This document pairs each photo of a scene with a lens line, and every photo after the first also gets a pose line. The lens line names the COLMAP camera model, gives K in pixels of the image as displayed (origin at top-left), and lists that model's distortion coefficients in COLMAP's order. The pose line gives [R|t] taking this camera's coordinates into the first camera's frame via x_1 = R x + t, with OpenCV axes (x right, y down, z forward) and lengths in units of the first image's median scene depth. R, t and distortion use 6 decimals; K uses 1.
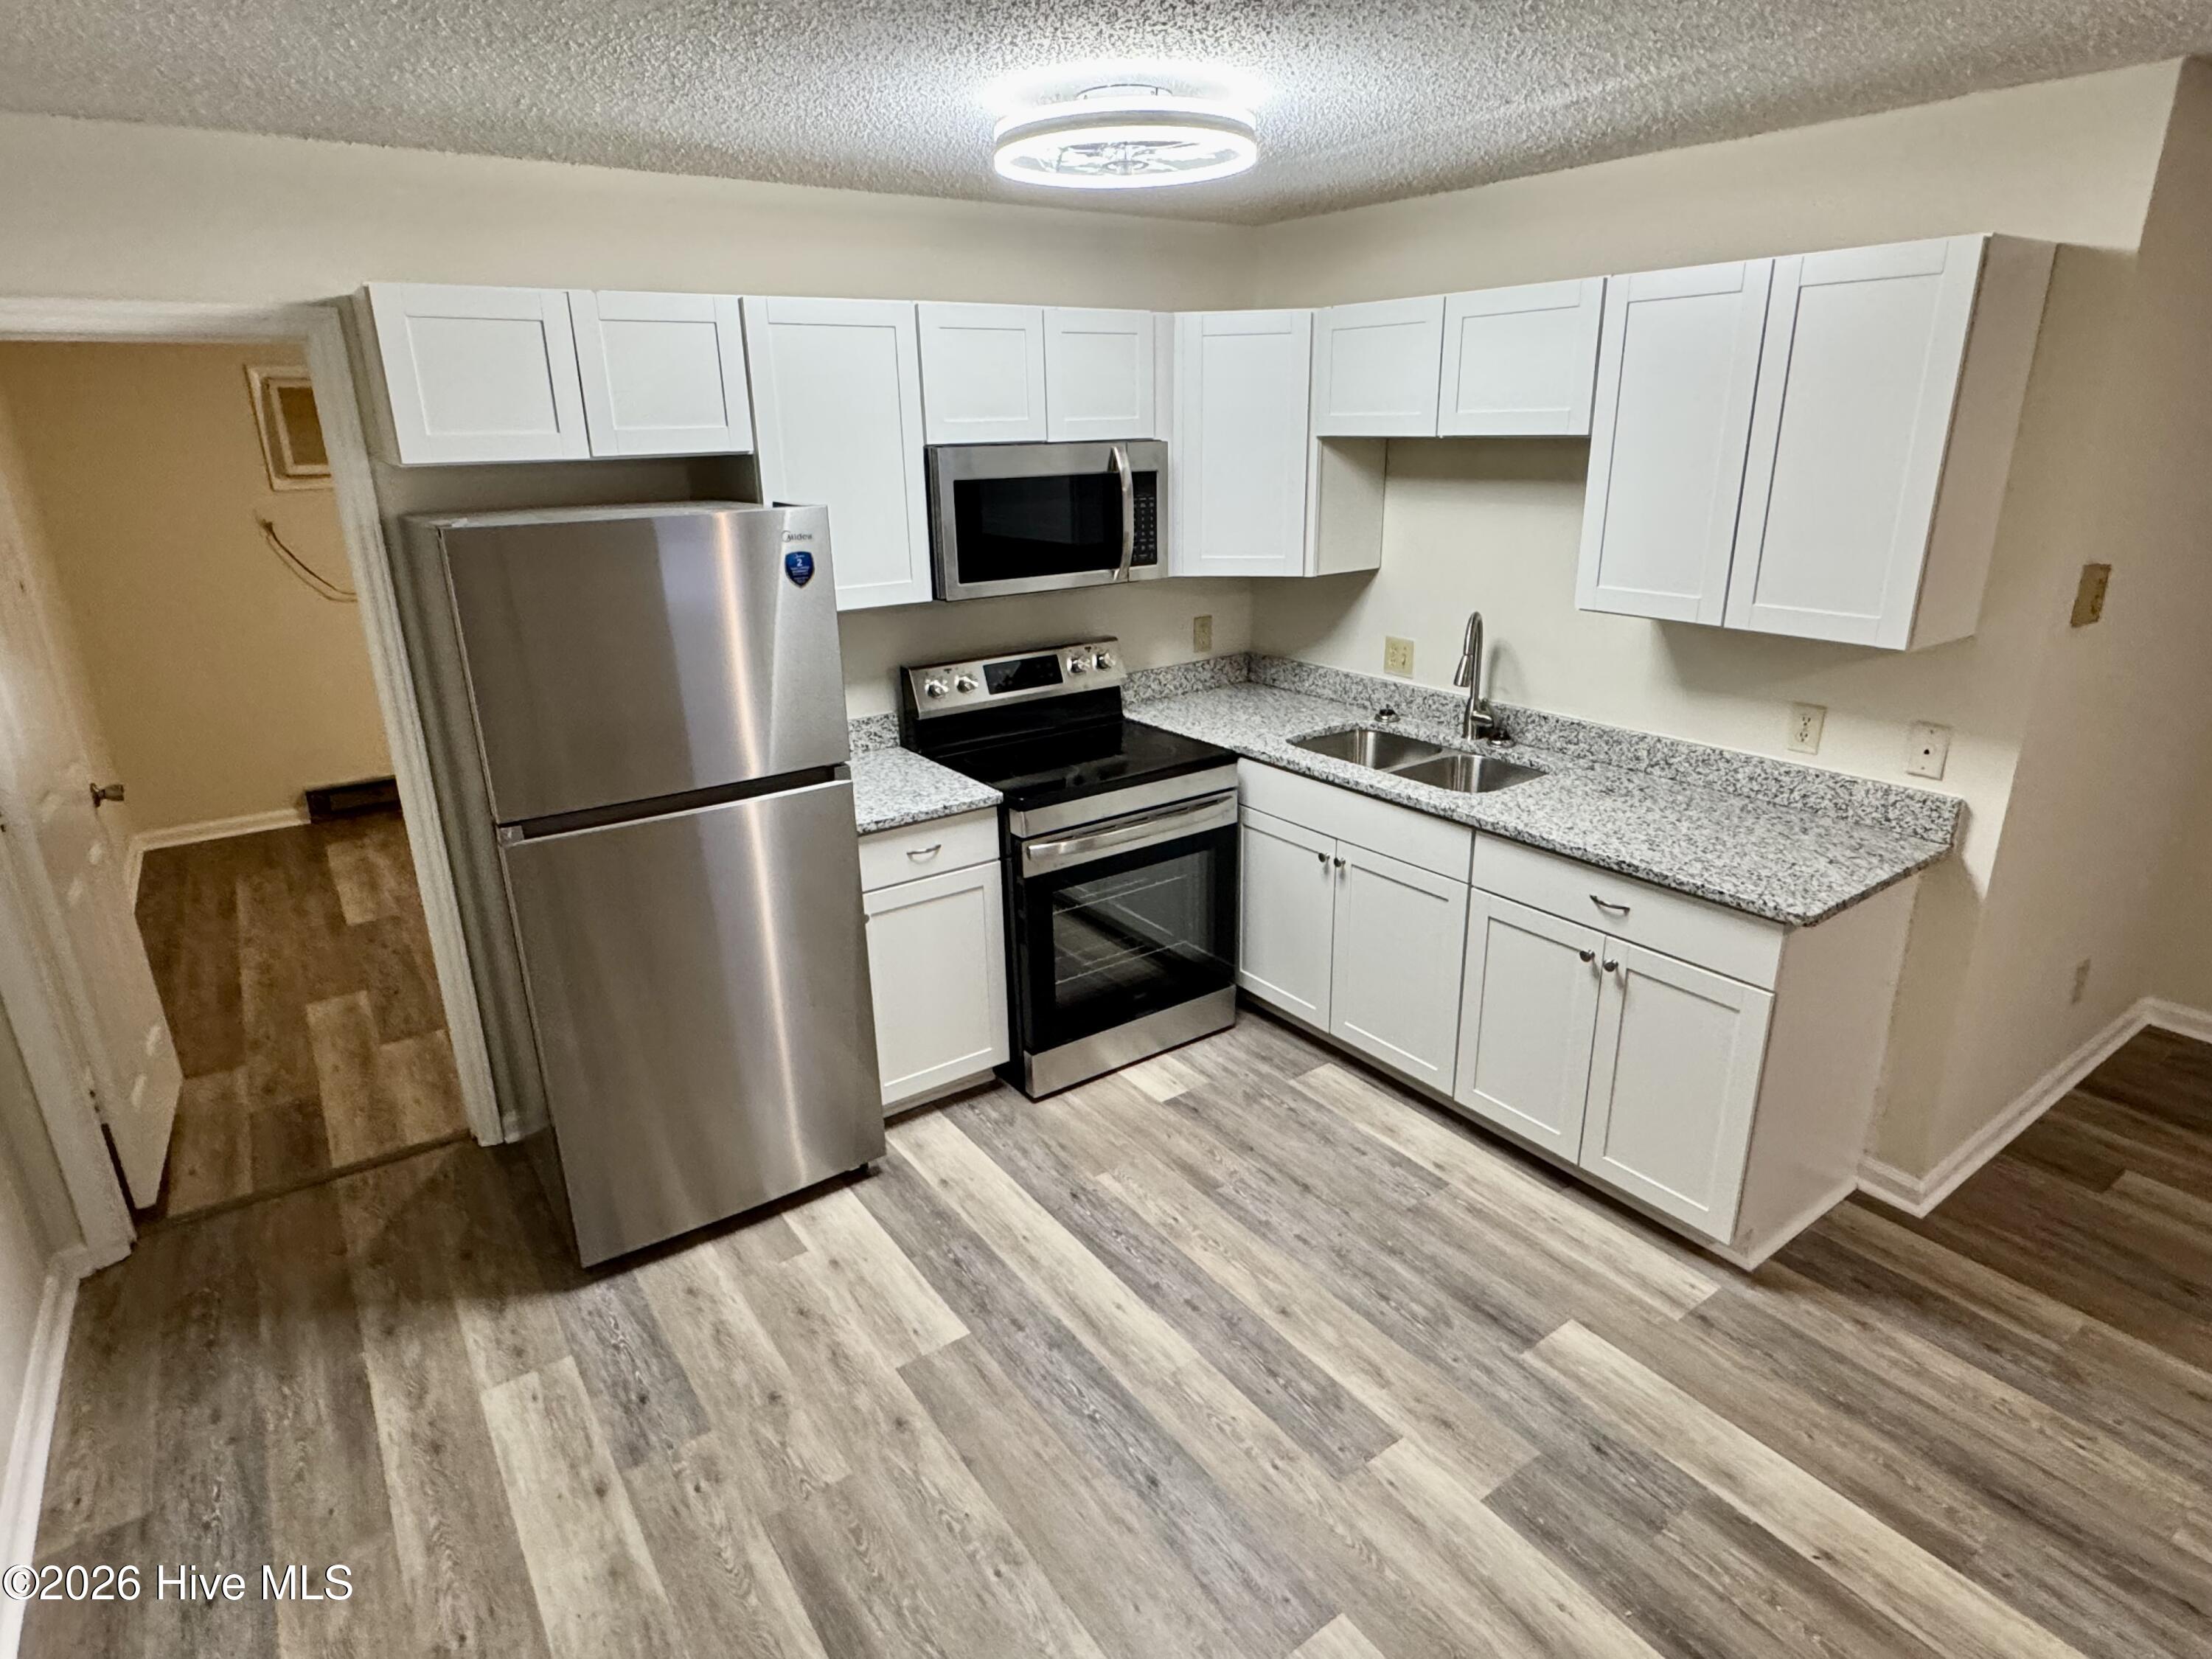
lens RADIAL K [[1202.8, 0, 1107.6], [0, 1202.8, 826.5], [0, 0, 1]] dist [-0.002035, 0.001681]
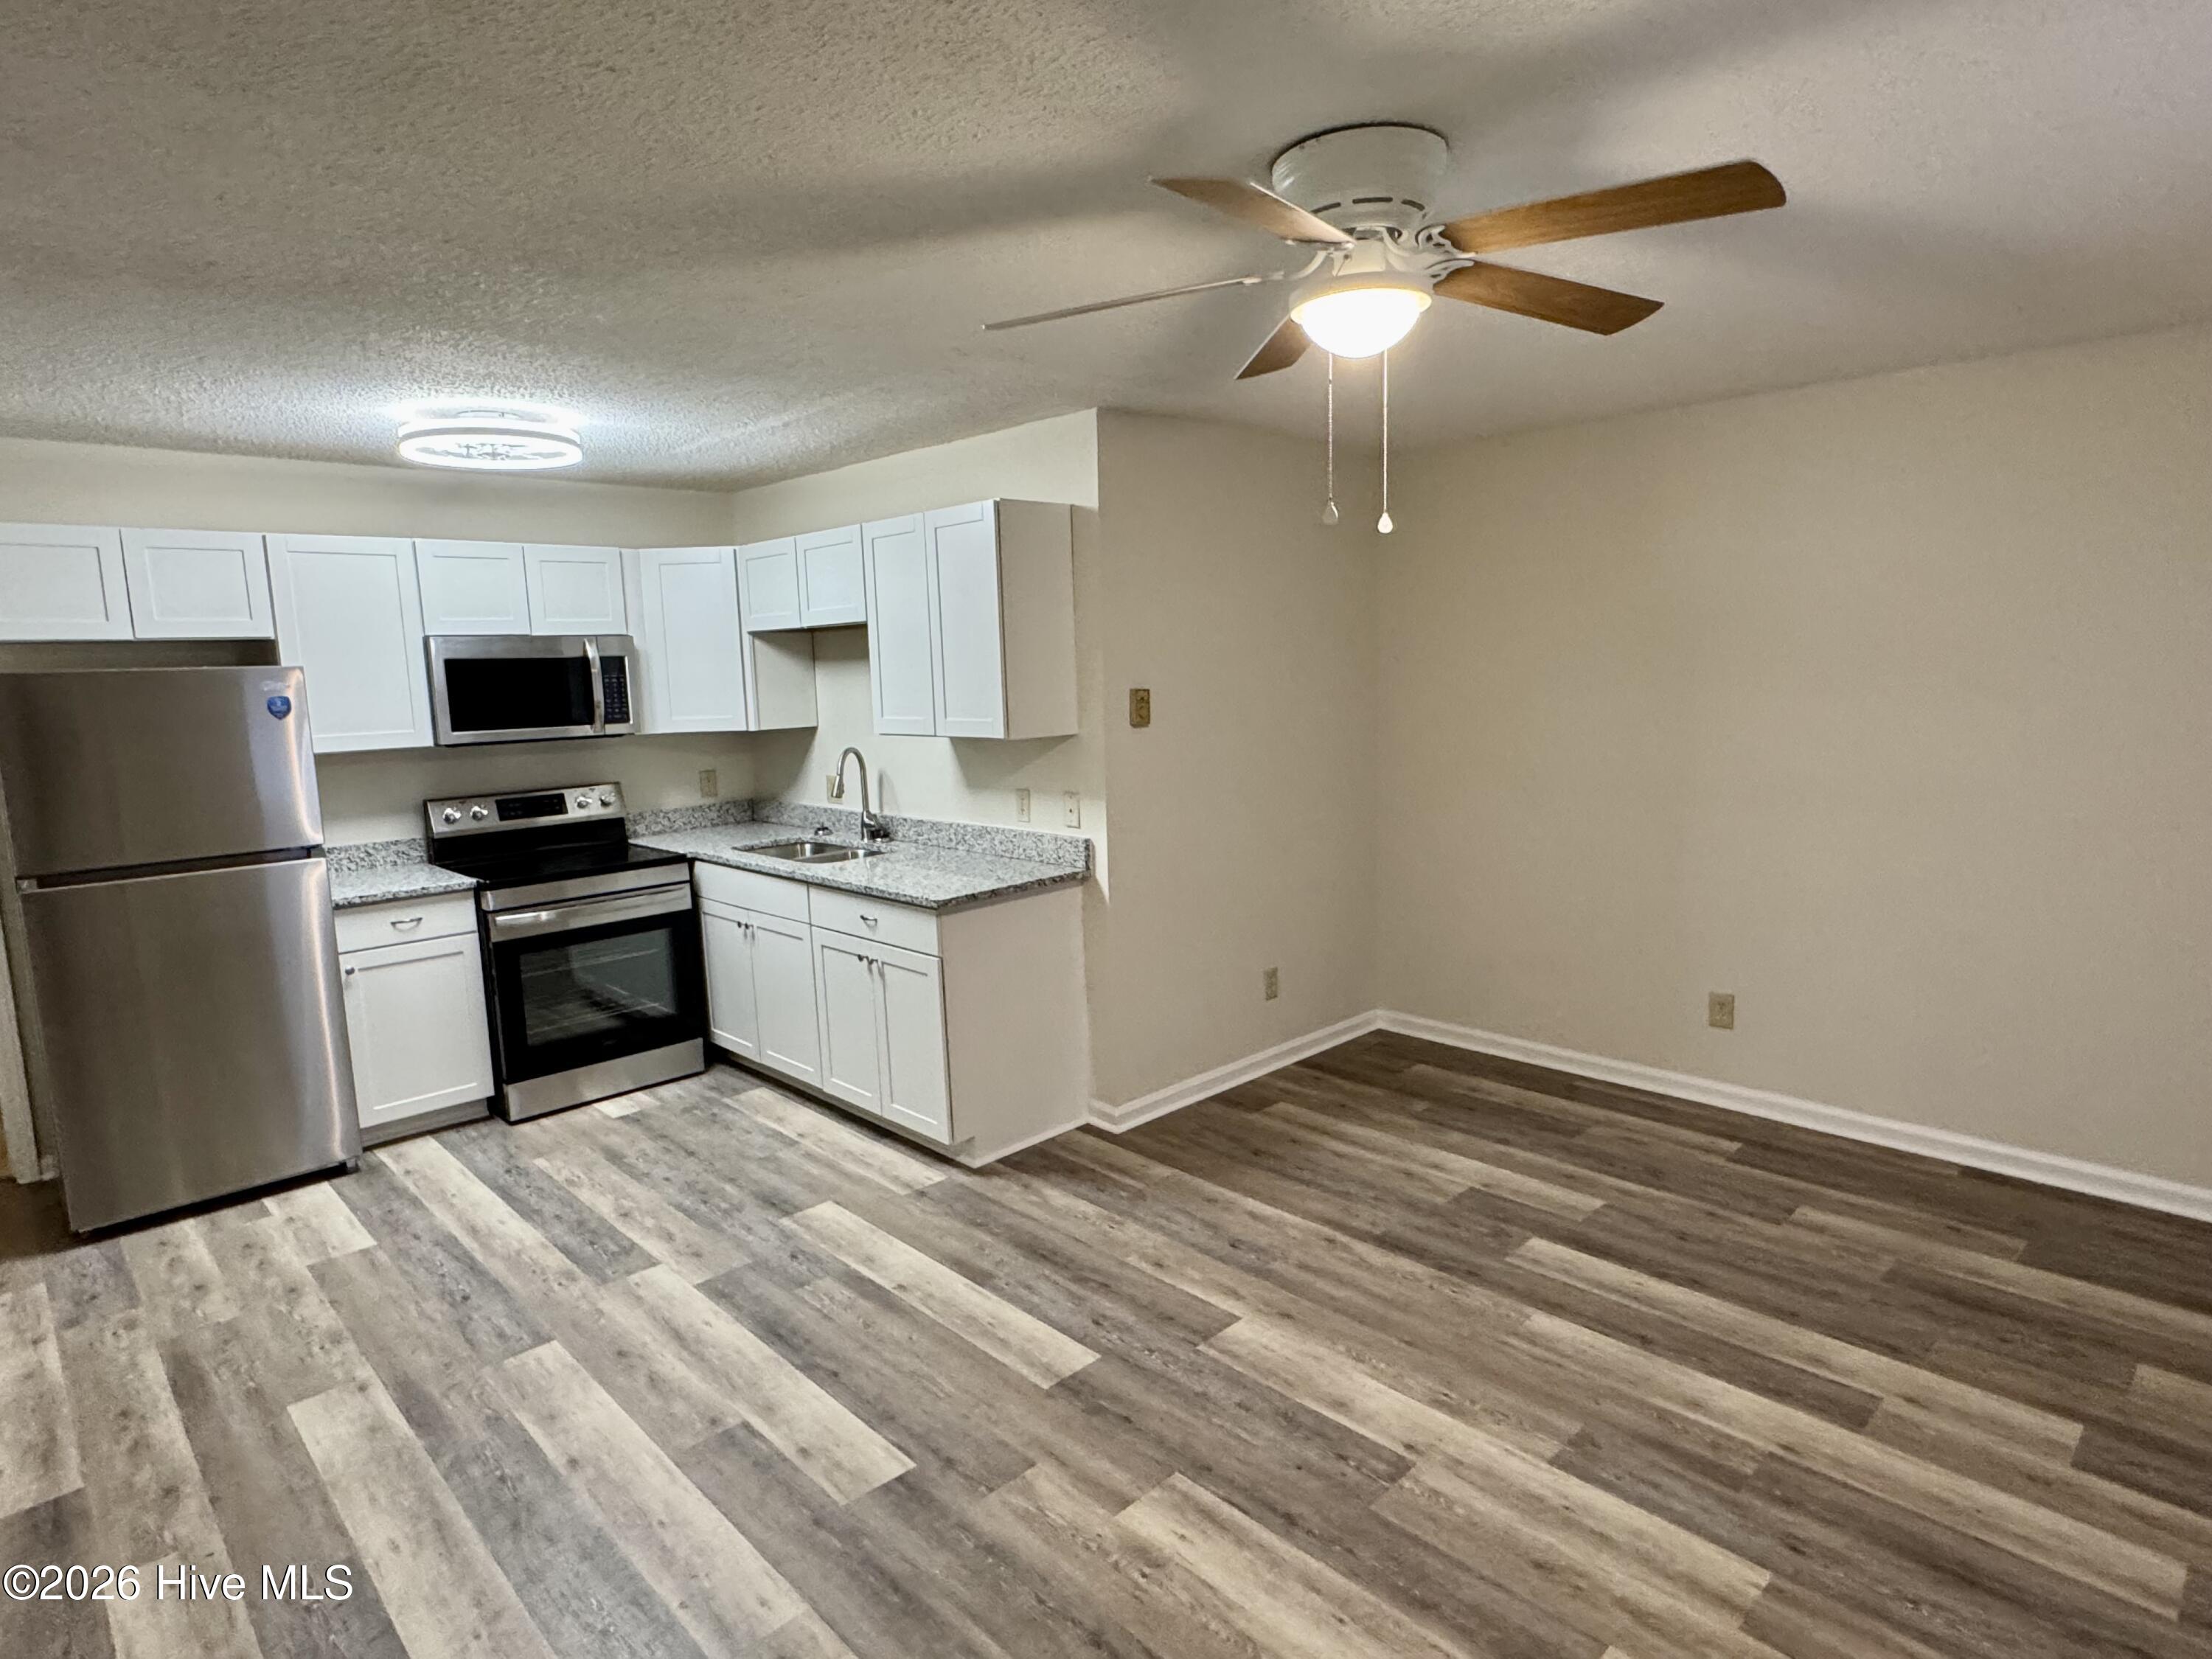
lens RADIAL K [[1202.8, 0, 1102.4], [0, 1202.8, 830.0], [0, 0, 1]] dist [-0.002035, 0.001681]
pose [[0.988473, -0.033274, 0.147697, 0.477859], [0.060721, 0.980781, -0.185422, 0.244898], [-0.138689, 0.192253, 0.971496, -0.492107]]
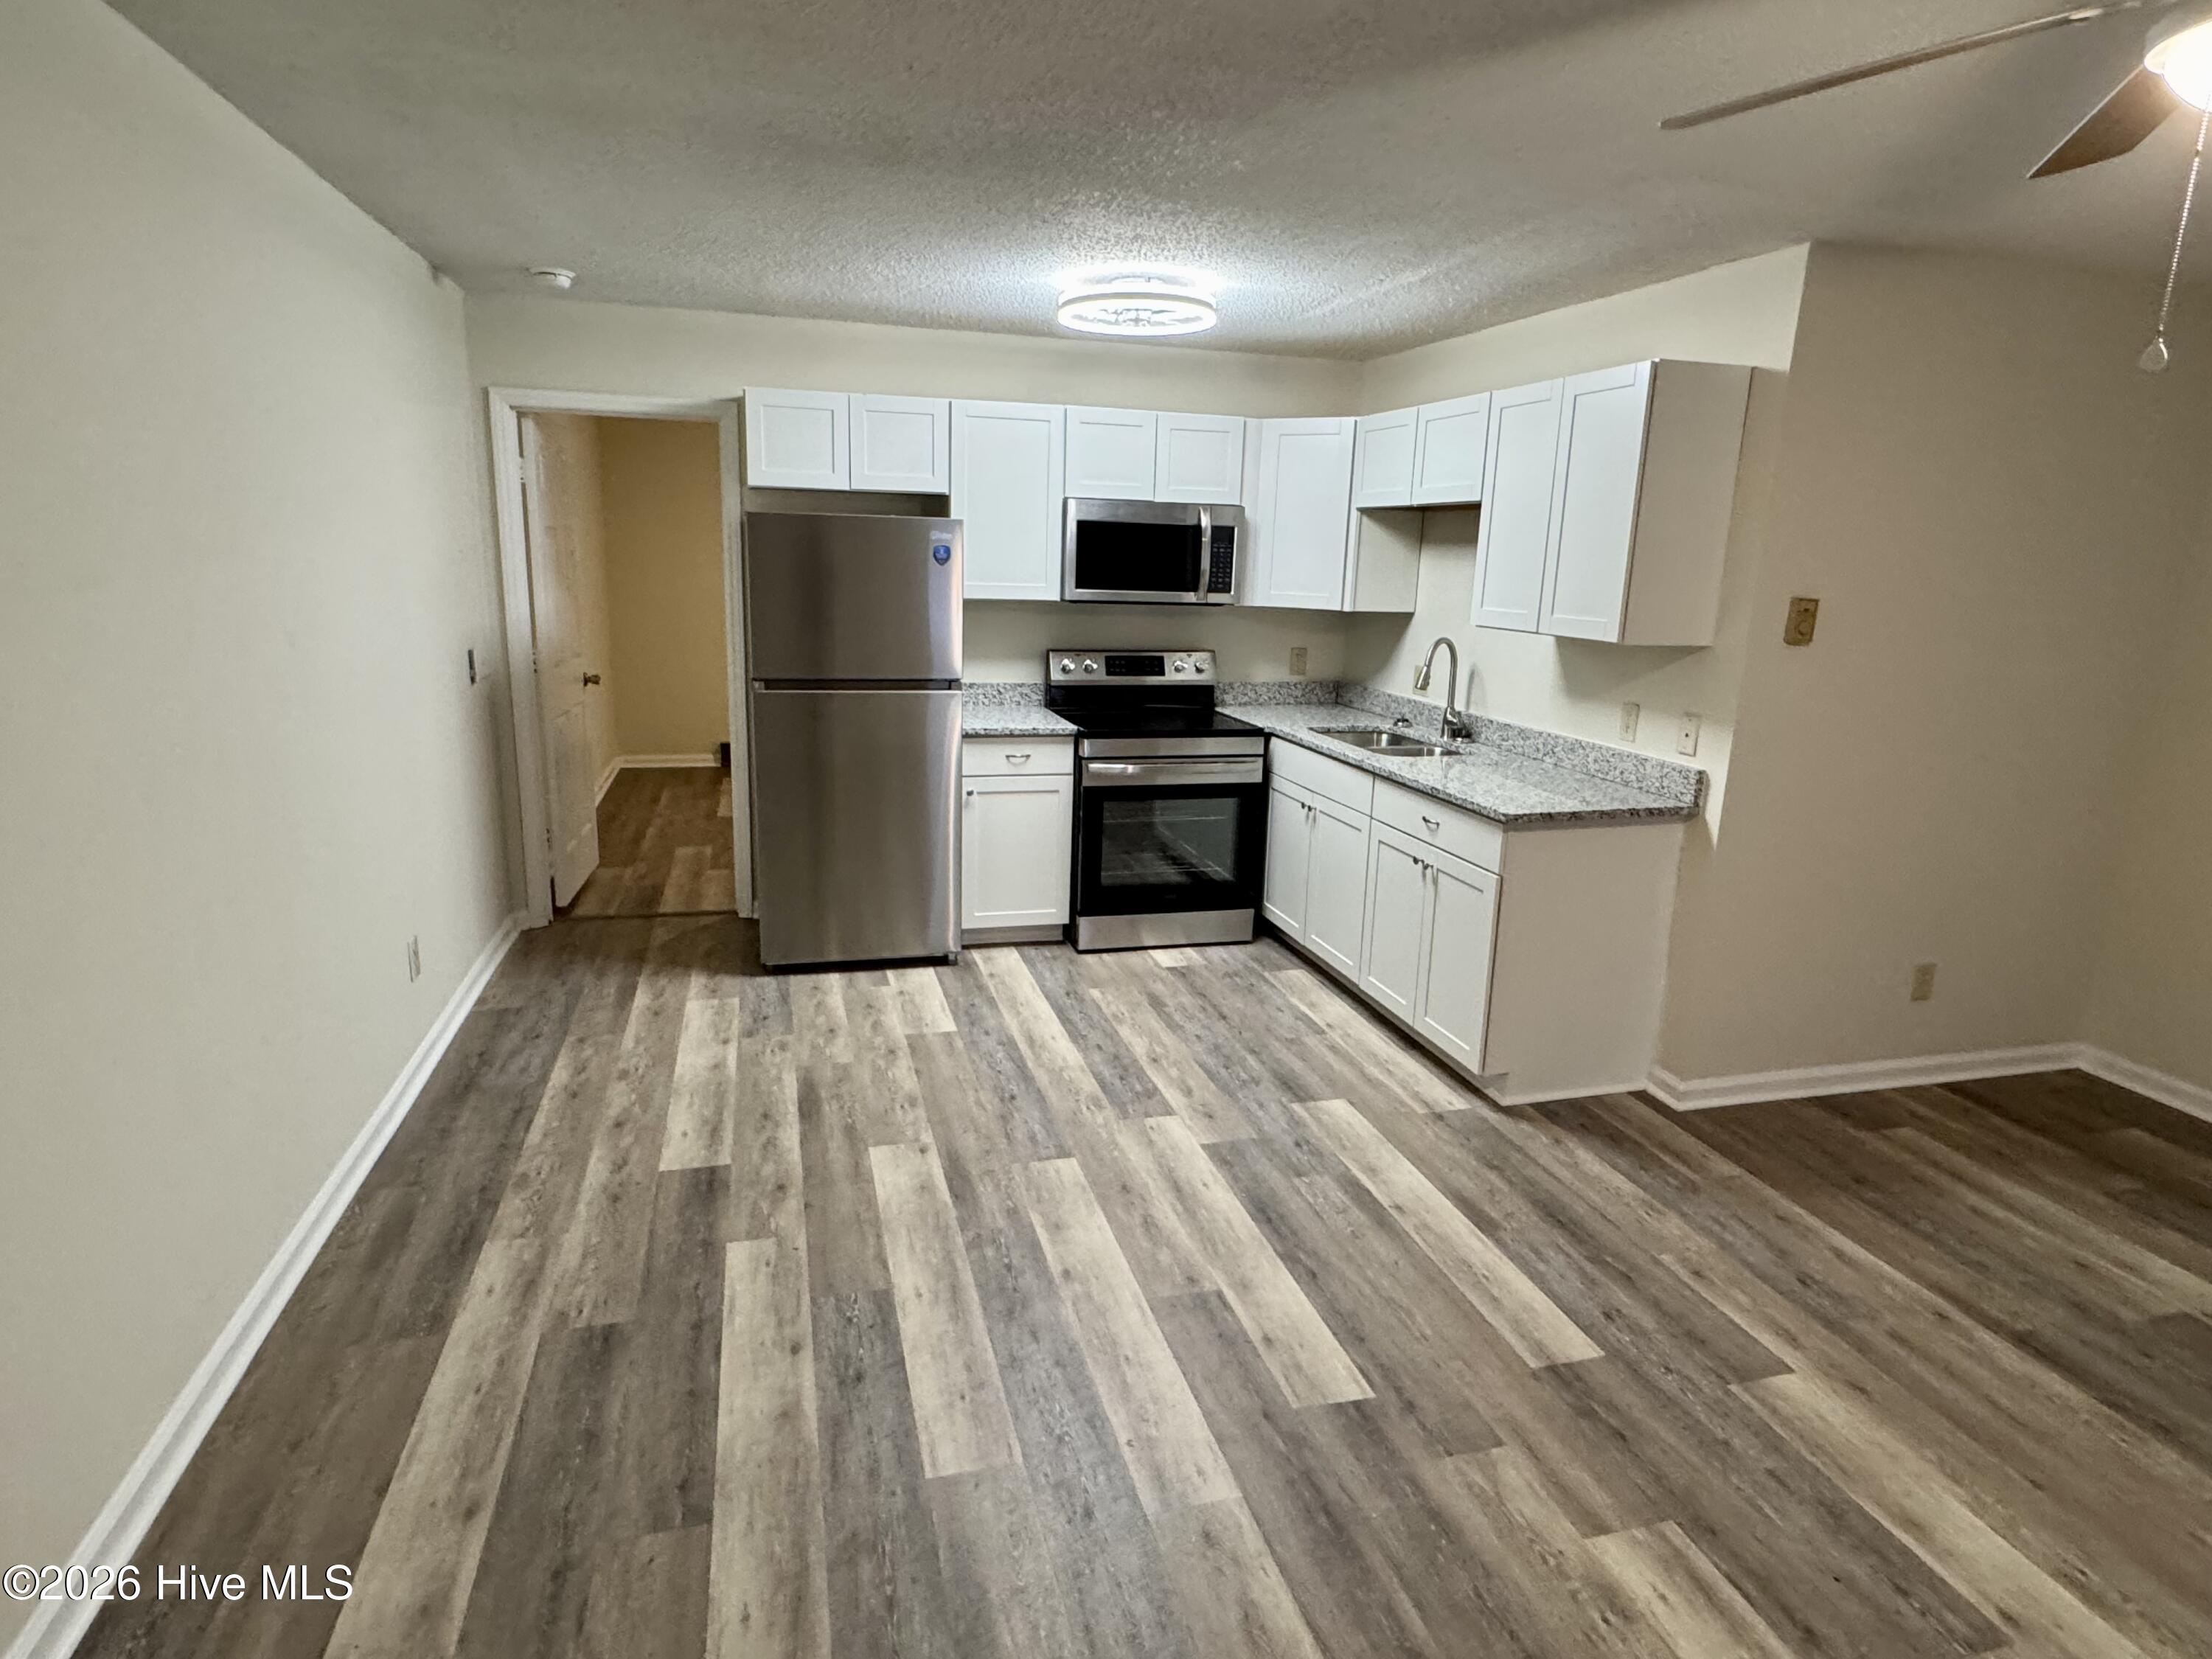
lens RADIAL K [[1202.8, 0, 1105.0], [0, 1202.8, 825.3], [0, 0, 1]] dist [-0.002035, 0.001681]
pose [[0.939244, 0.122516, -0.320640, 0.501092], [-0.154608, 0.985008, -0.076519, 0.229926], [0.306459, 0.121444, 0.944105, -0.426226]]
